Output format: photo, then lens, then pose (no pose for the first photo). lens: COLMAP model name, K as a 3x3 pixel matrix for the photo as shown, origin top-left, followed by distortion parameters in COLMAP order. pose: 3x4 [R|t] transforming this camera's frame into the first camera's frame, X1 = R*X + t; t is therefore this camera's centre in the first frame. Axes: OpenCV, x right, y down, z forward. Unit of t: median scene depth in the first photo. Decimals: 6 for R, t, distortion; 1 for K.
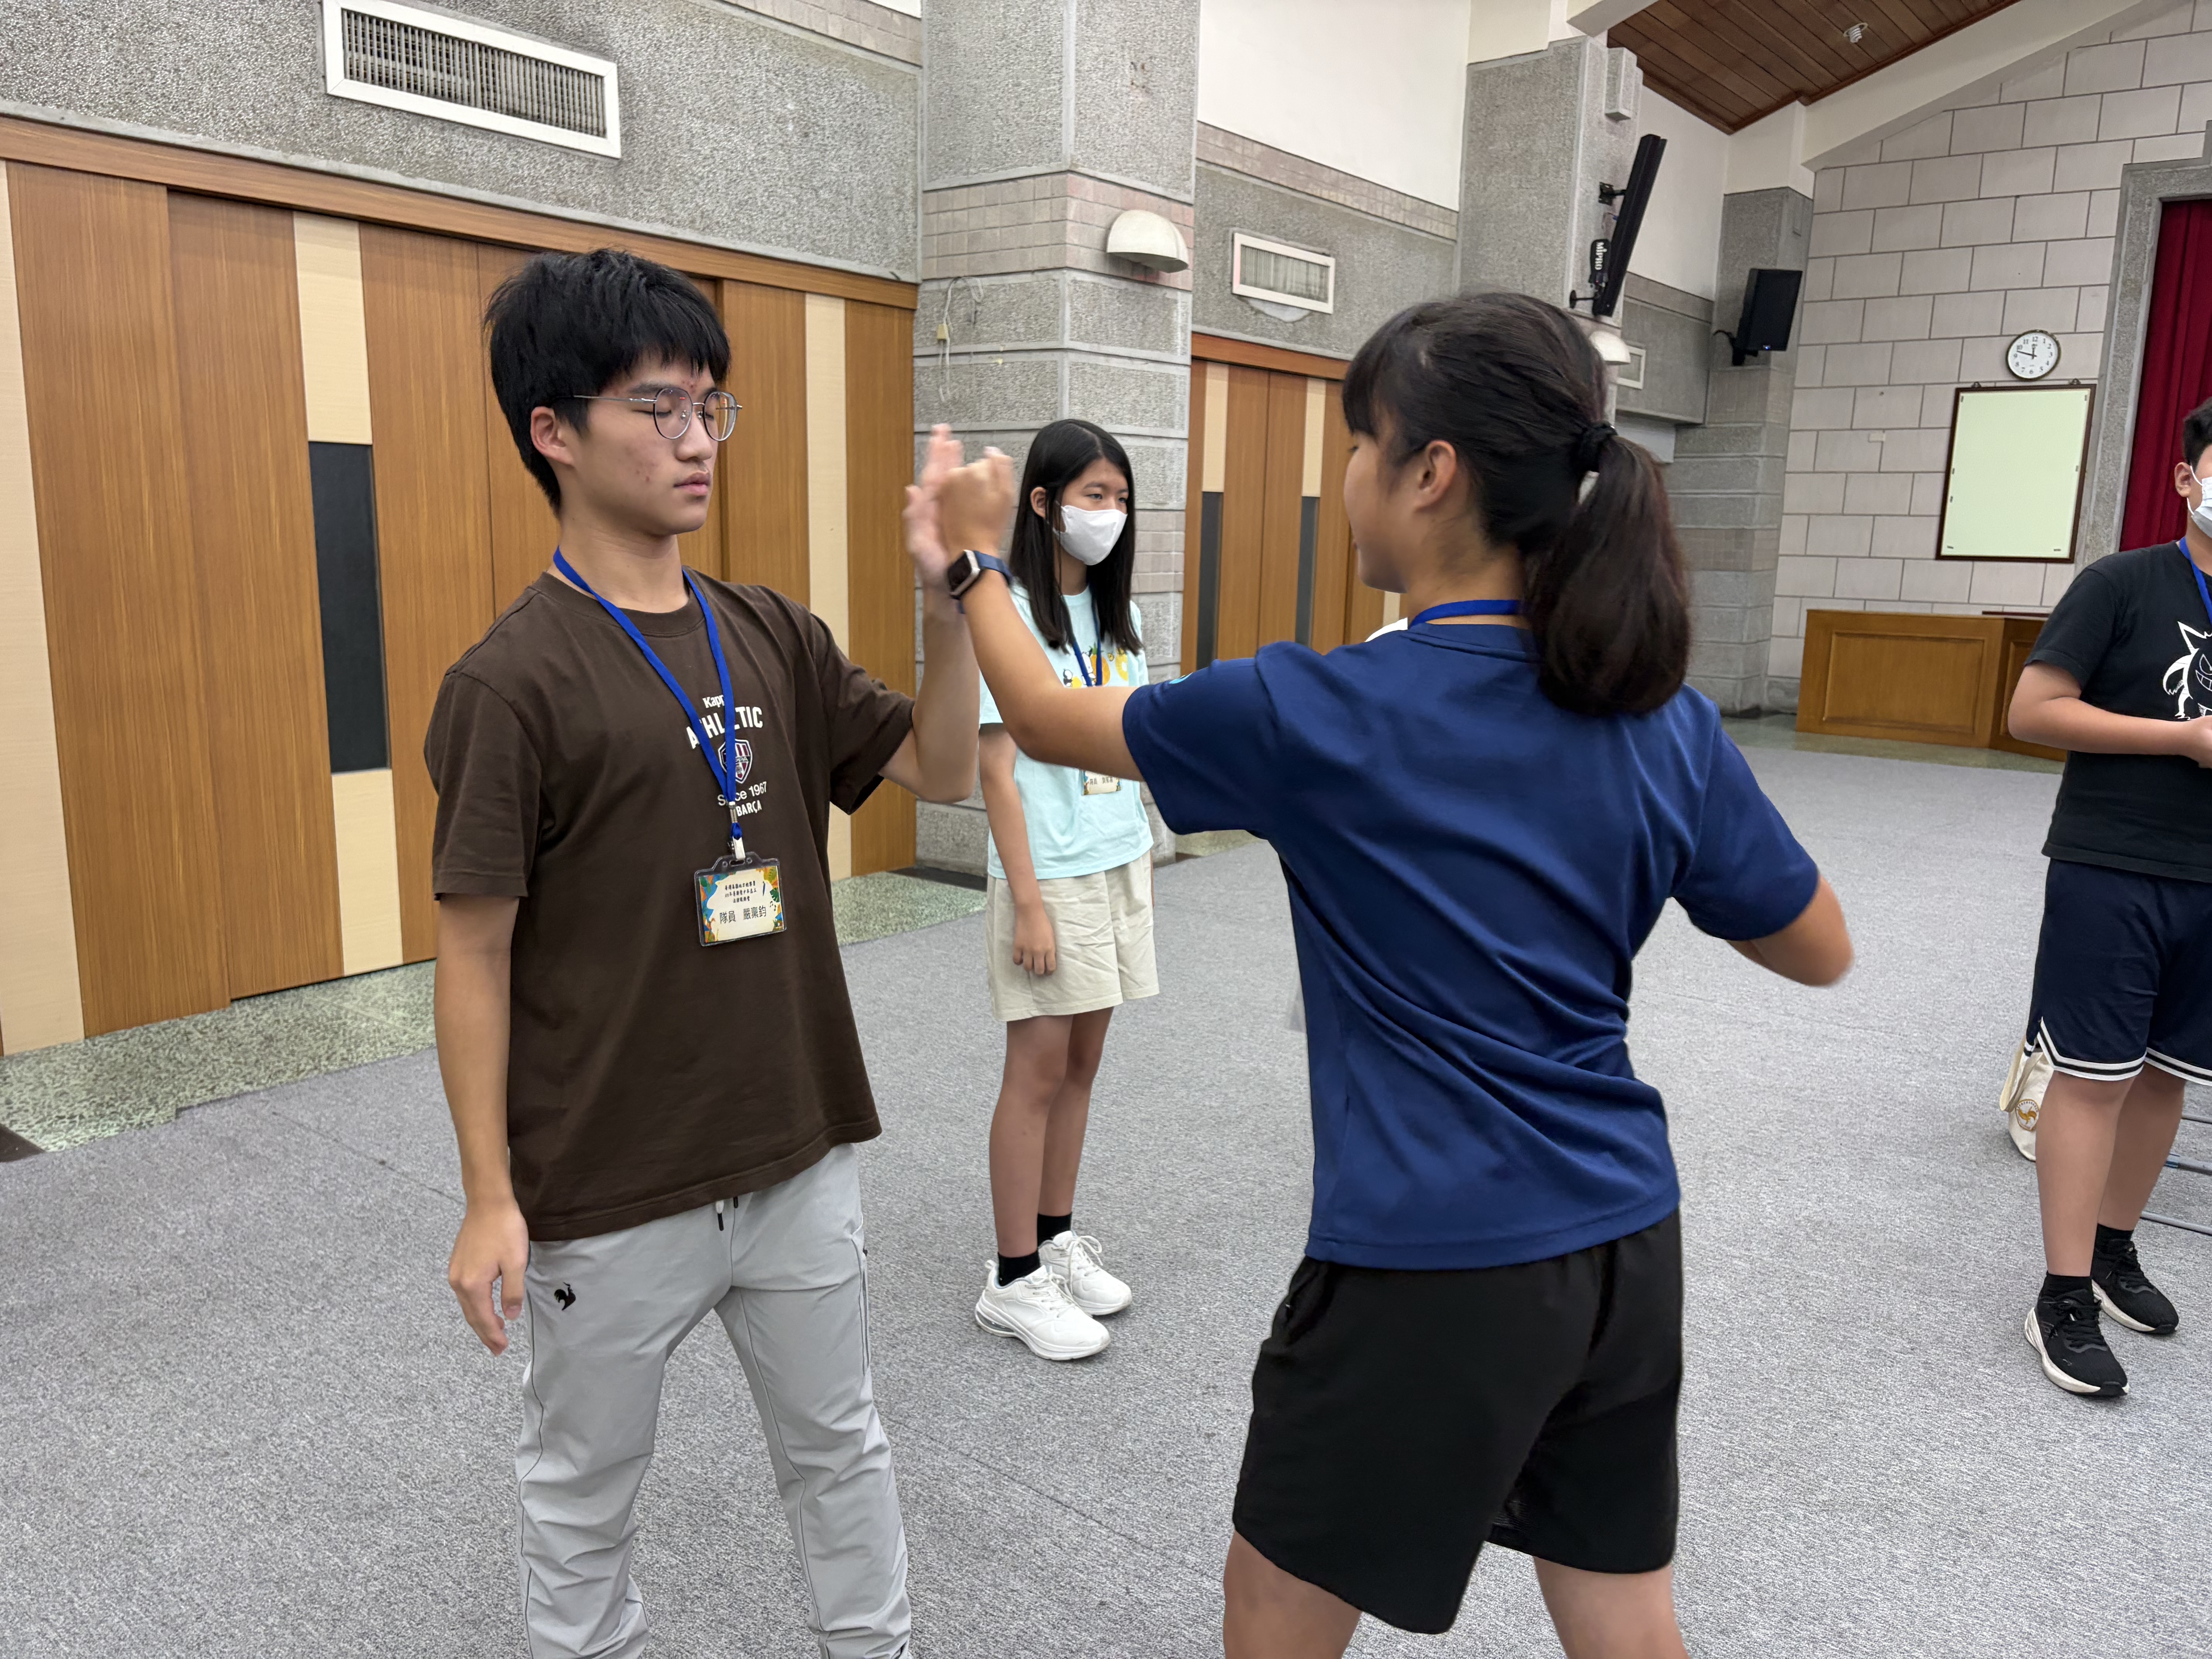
lens RADIAL K [[1652.4, 0, 1087.5], [0, 1652.4, 830.3], [0, 0, 1]] dist [0.038428, -0.048695]
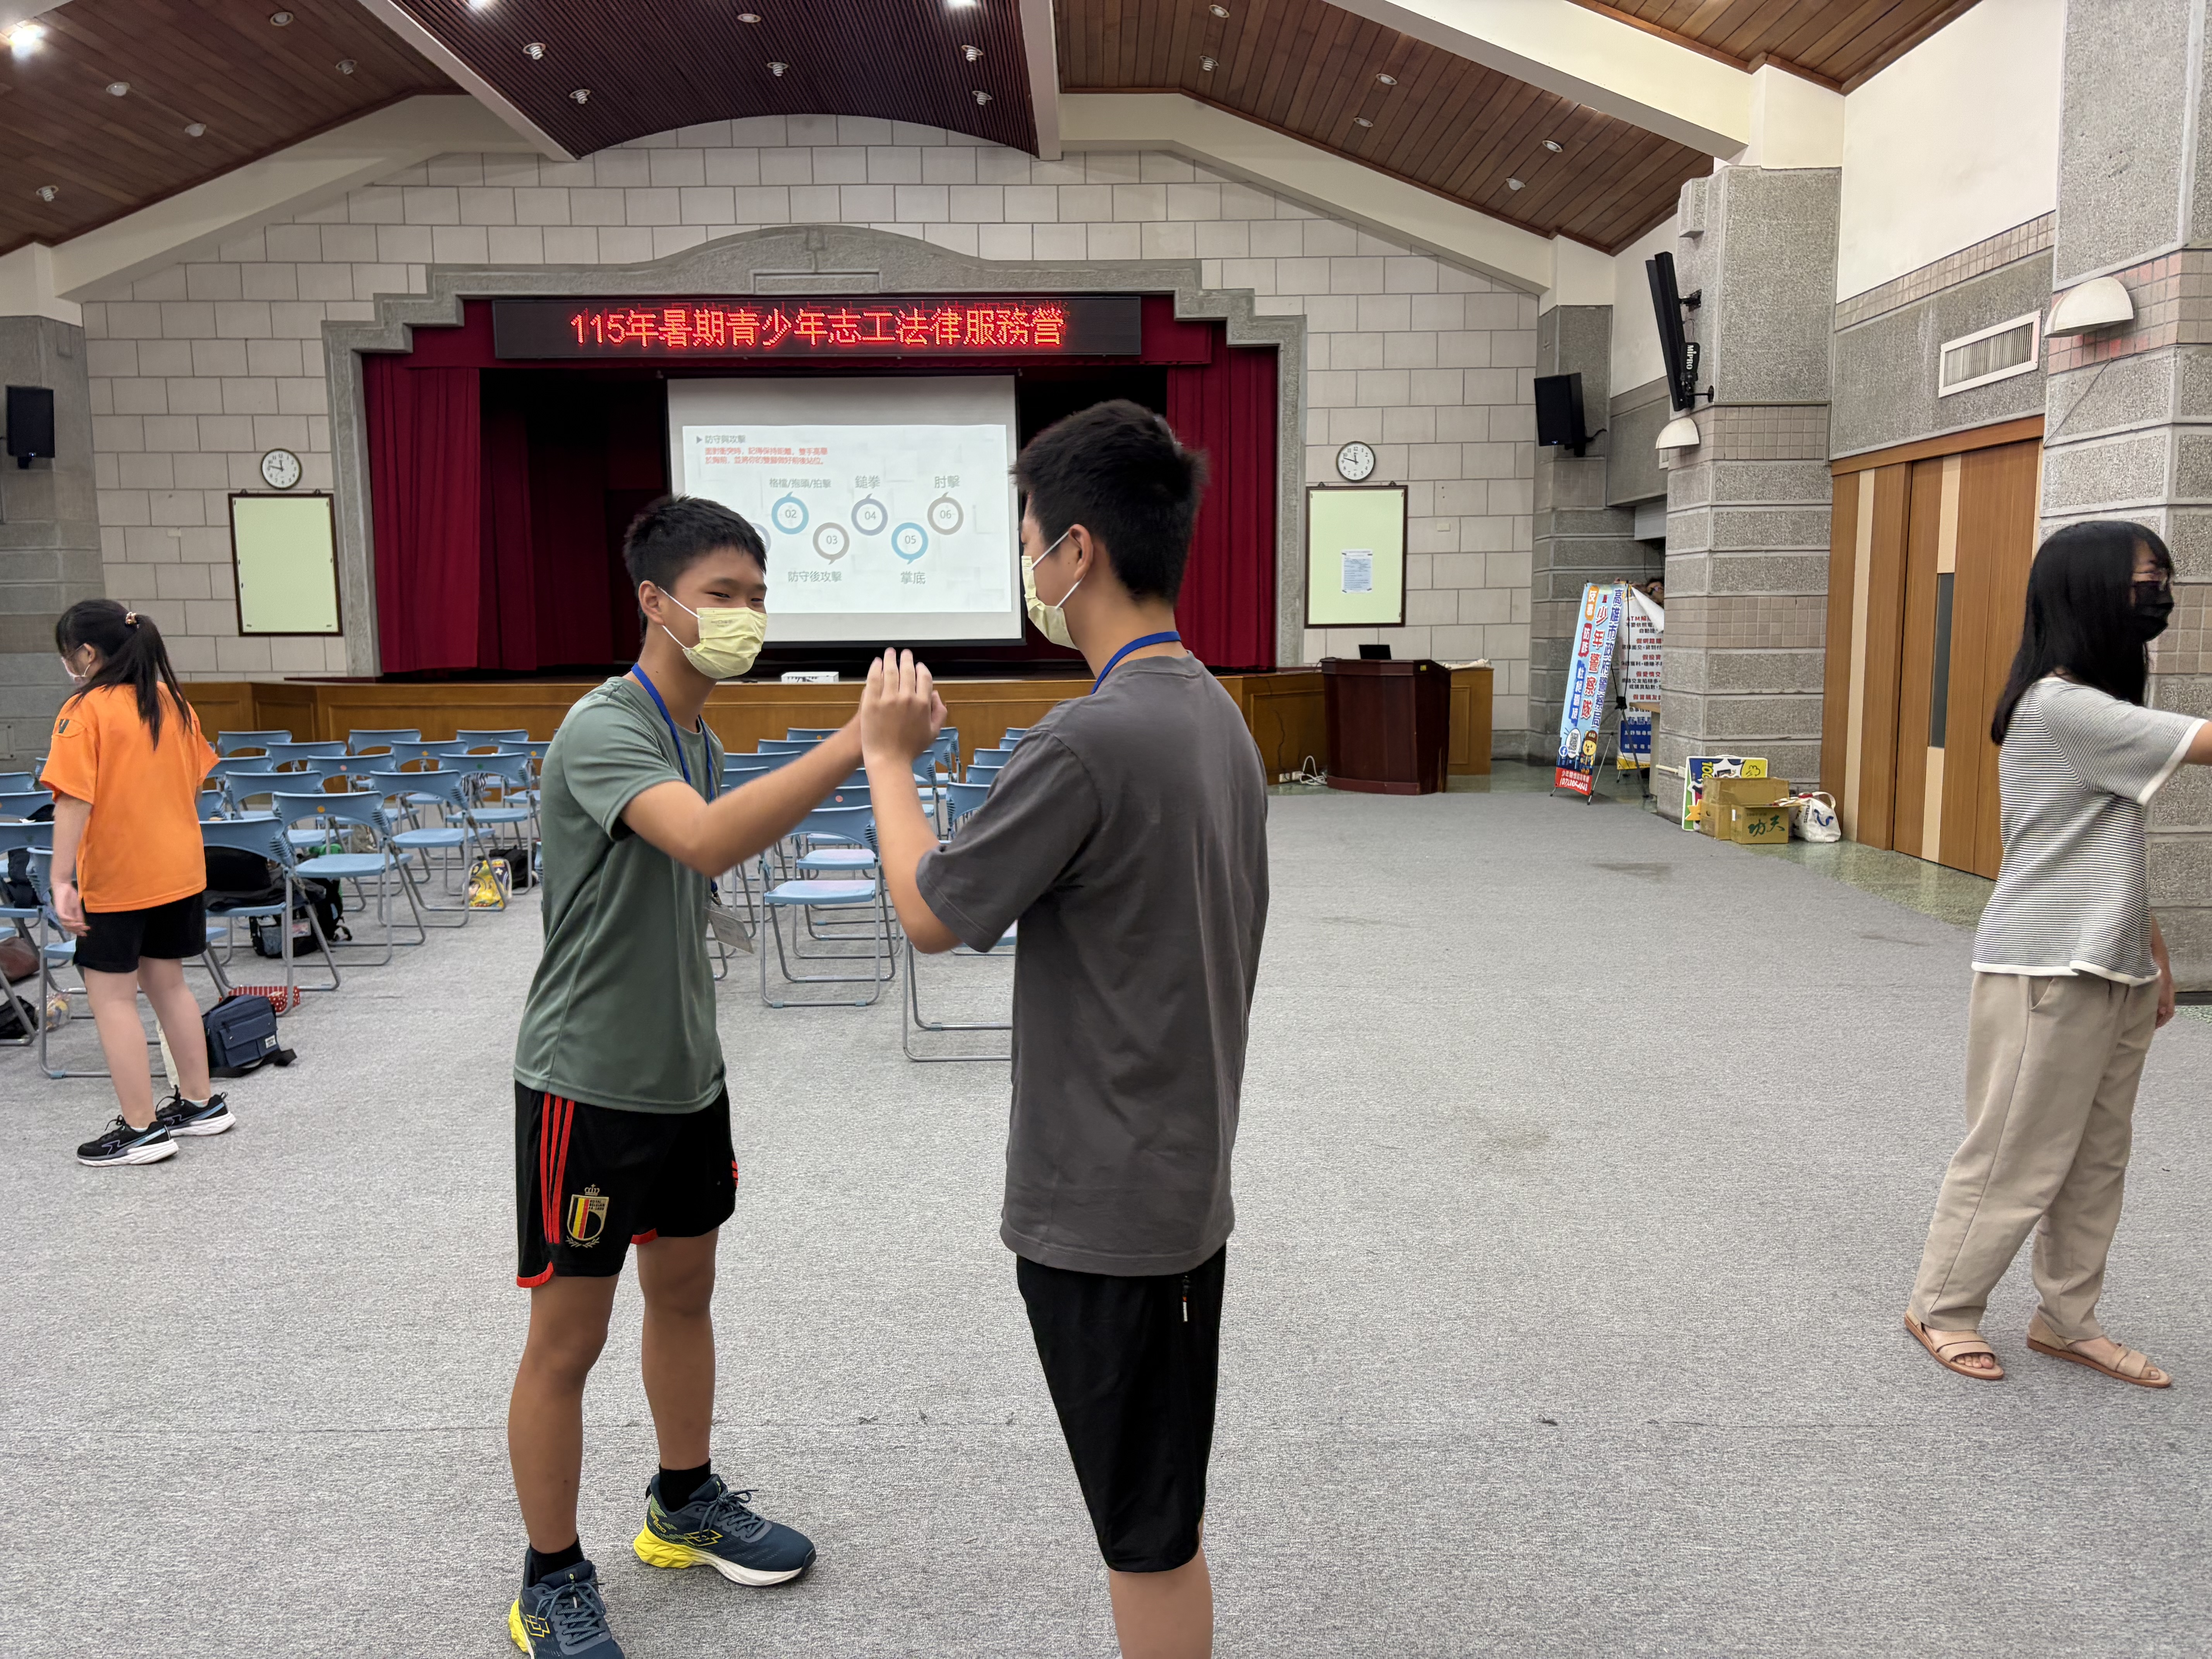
lens RADIAL K [[1652.4, 0, 1111.4], [0, 1652.4, 831.7], [0, 0, 1]] dist [0.038428, -0.048695]
pose [[0.776144, -0.109610, 0.620956, 0.495697], [0.138558, 0.990353, 0.001629, 0.121986], [-0.615144, 0.084774, 0.783844, -0.615630]]
